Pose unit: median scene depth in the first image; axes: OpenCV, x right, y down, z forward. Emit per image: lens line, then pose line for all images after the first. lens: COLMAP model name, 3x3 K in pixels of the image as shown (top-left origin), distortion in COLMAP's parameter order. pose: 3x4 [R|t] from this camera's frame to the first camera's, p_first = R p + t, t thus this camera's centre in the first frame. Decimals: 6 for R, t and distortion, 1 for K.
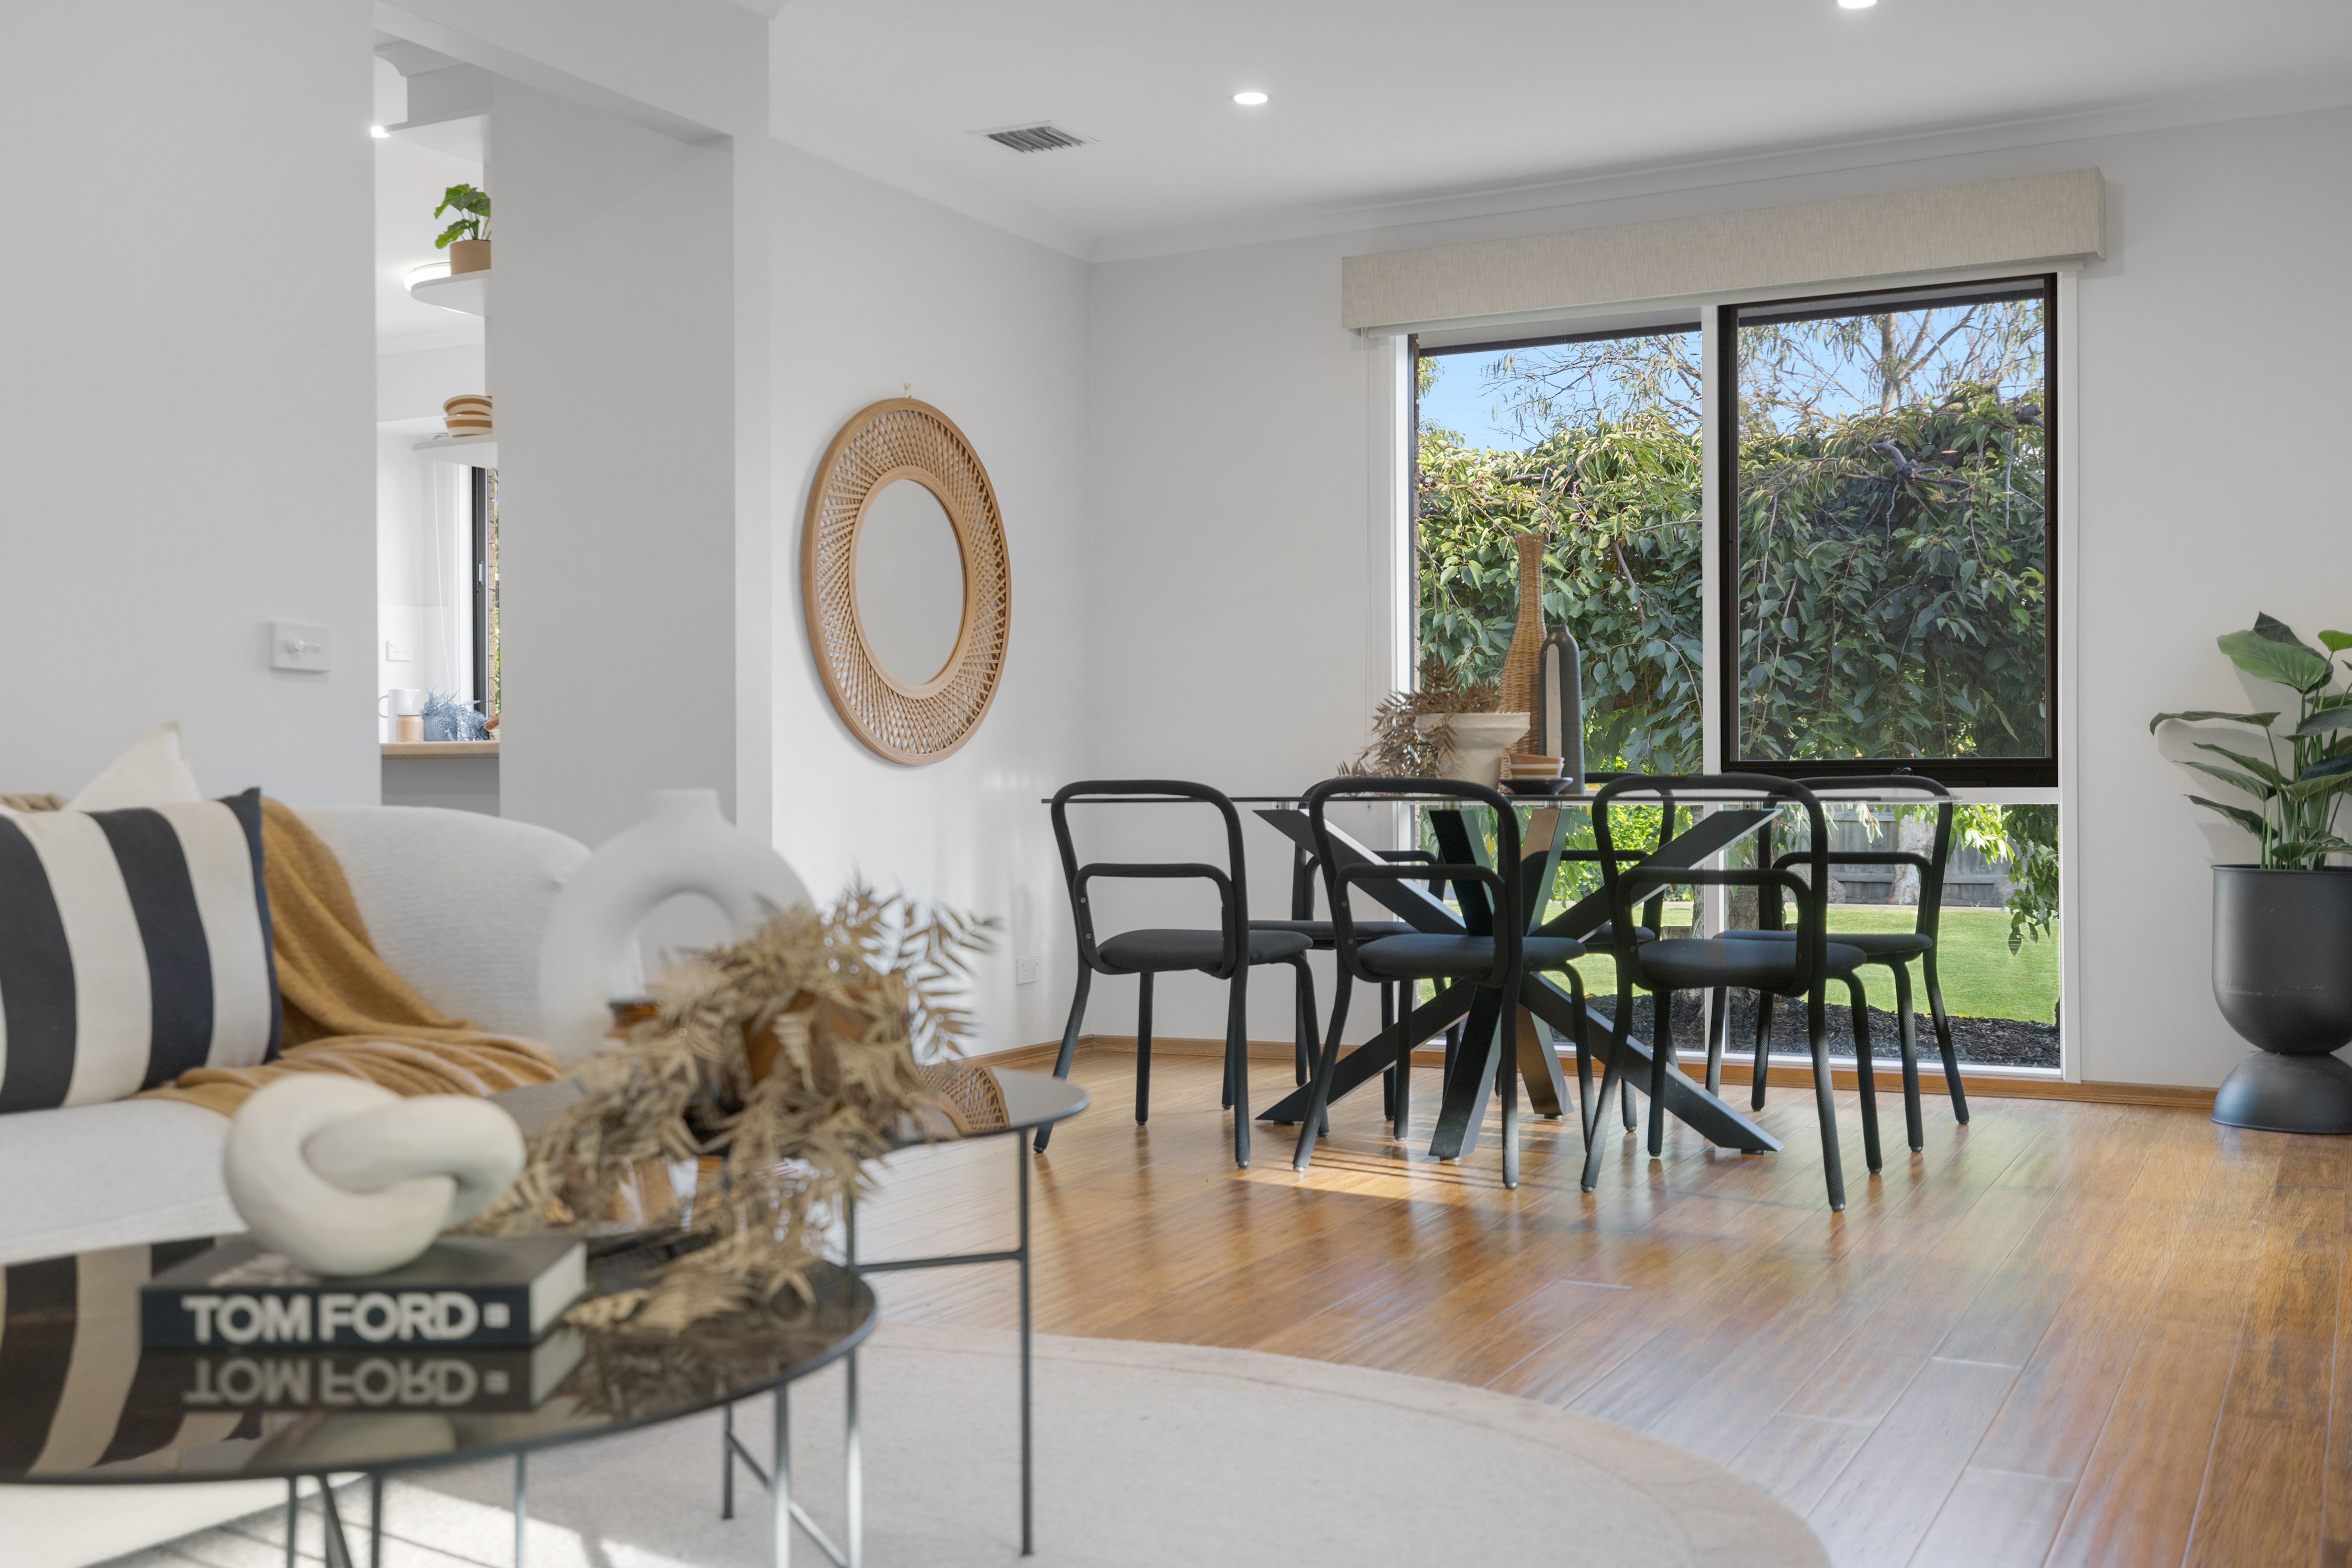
lens RADIAL K [[2344.9, 0, 1170.8], [0, 2344.9, 803.6], [0, 0, 1]] dist [0.008661, -0.026716]
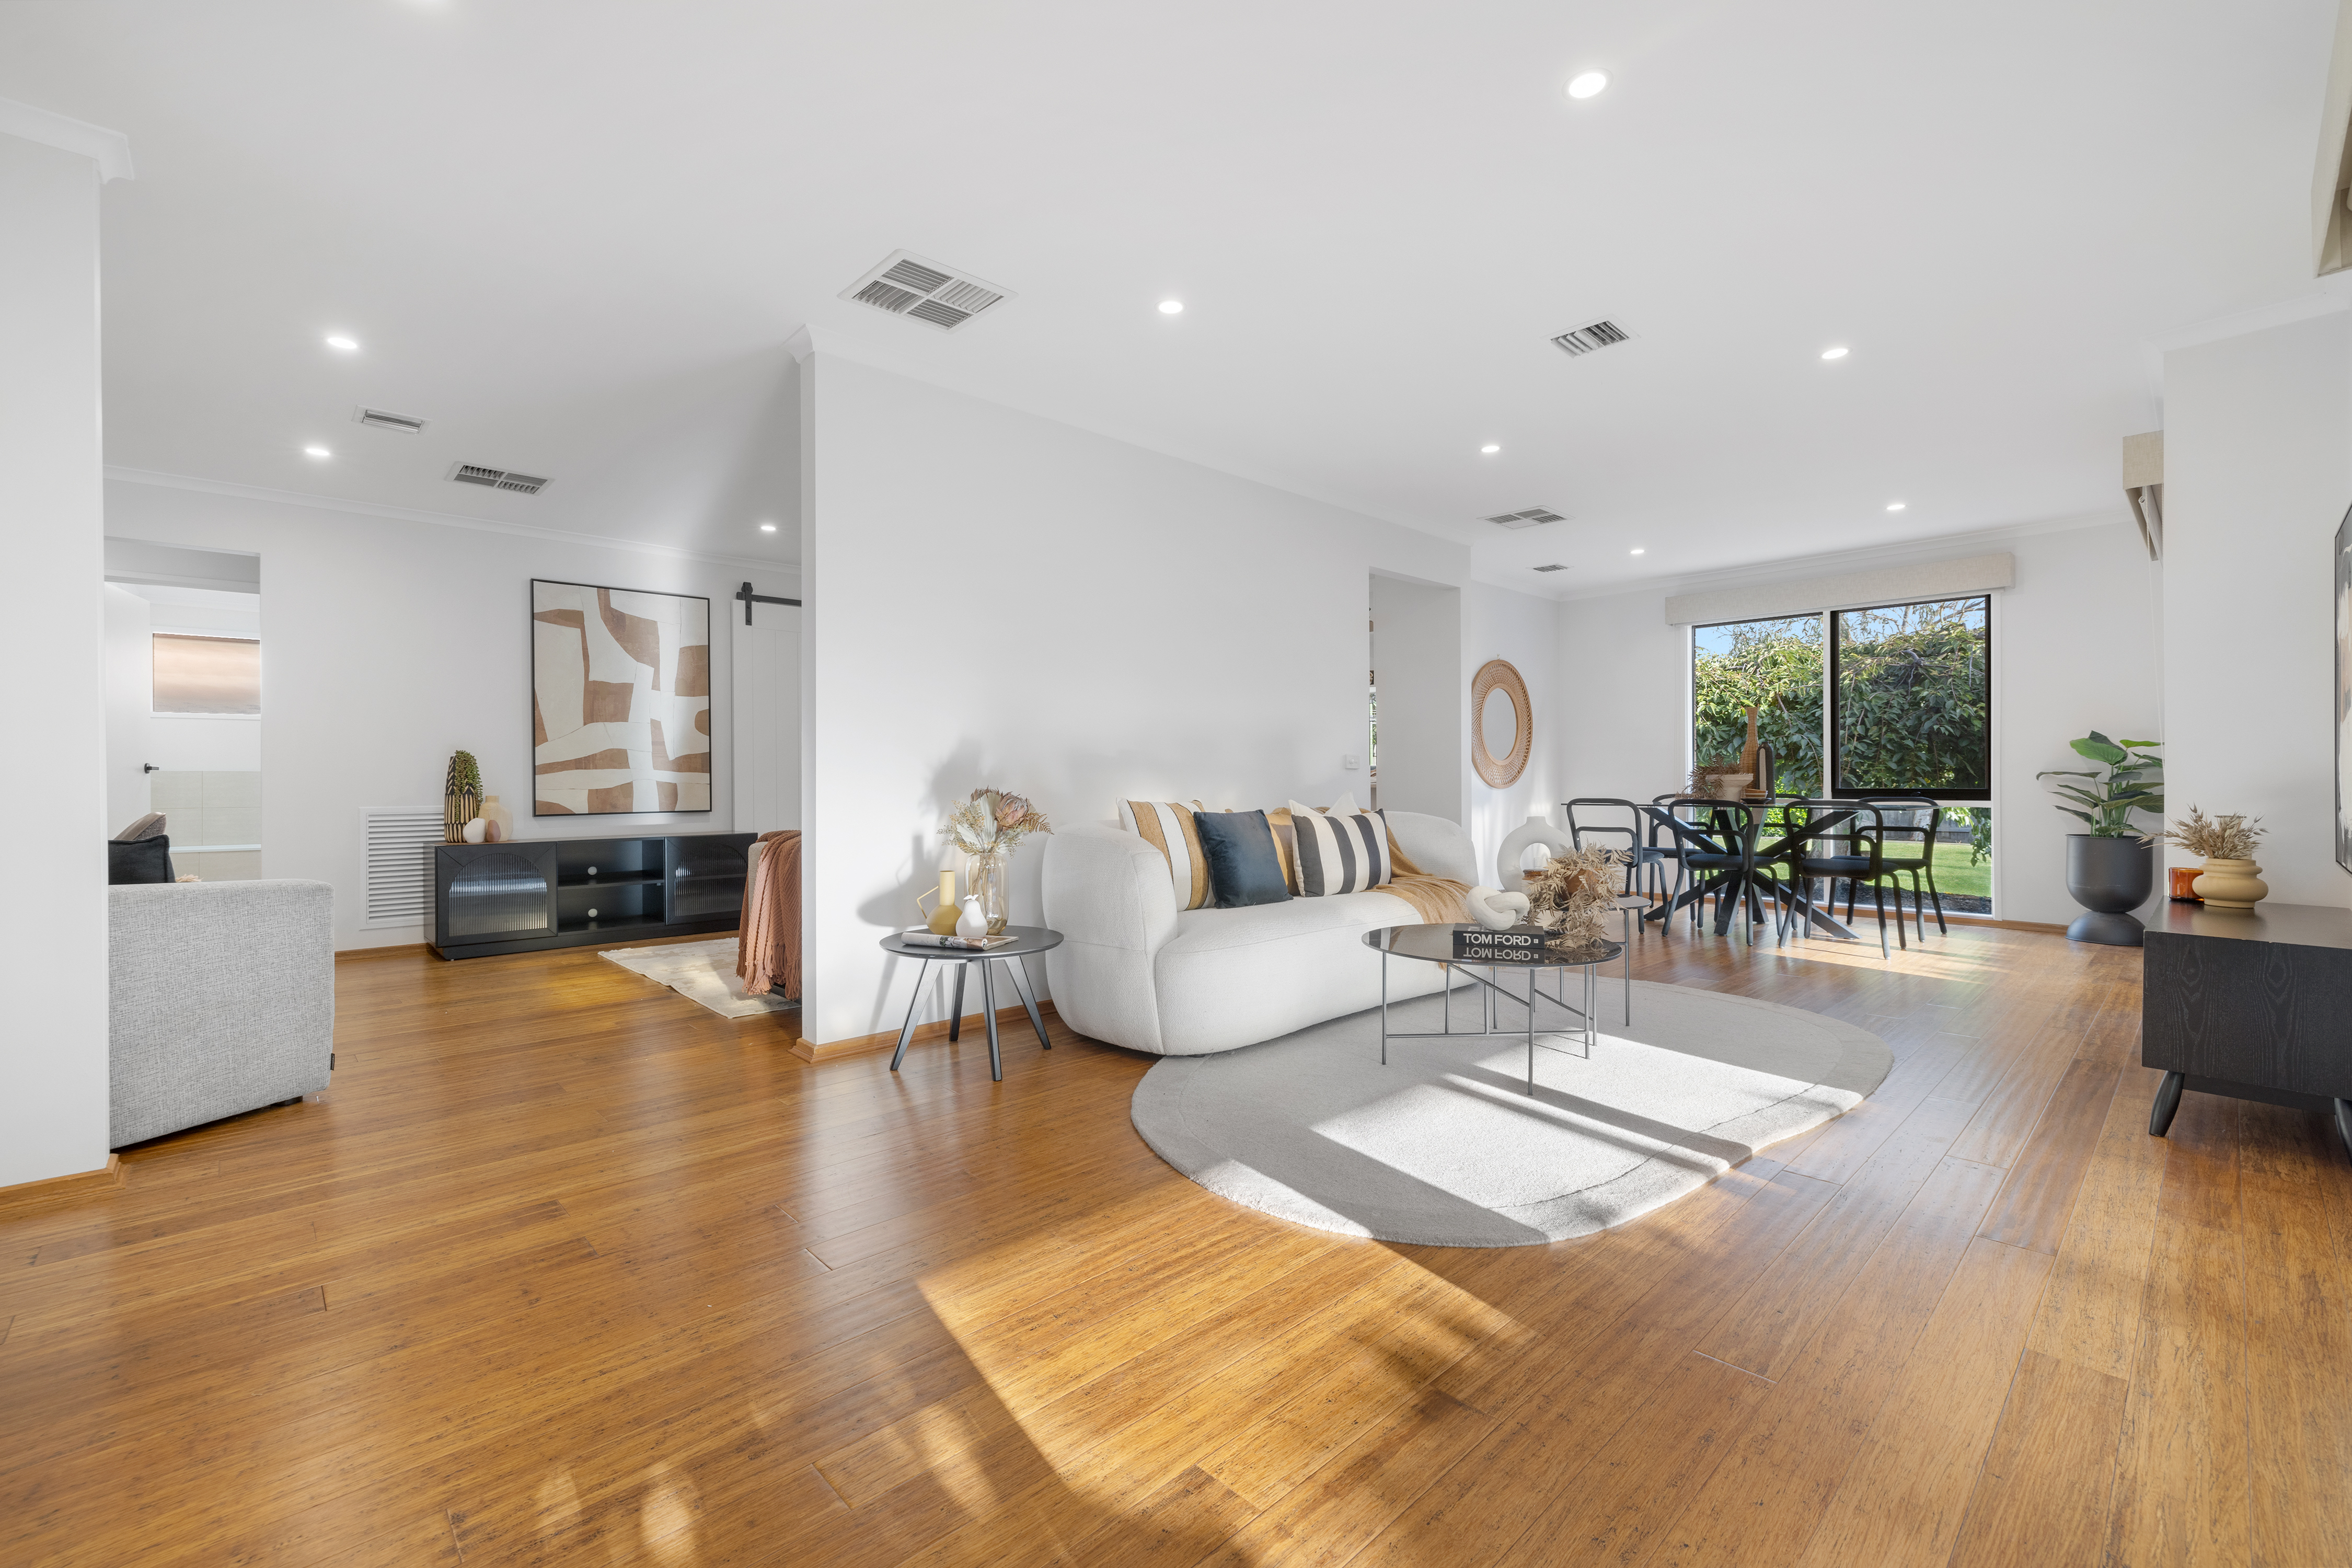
lens RADIAL K [[997.0, 0, 1176.0], [0, 997.0, 784.0], [0, 0, 1]] dist [0.003175, 0.000395]
pose [[0.943996, 0.003544, -0.329938, -0.087385], [-0.003935, 0.999992, -0.000519, -0.021188], [0.329934, 0.001789, 0.944002, -0.284148]]
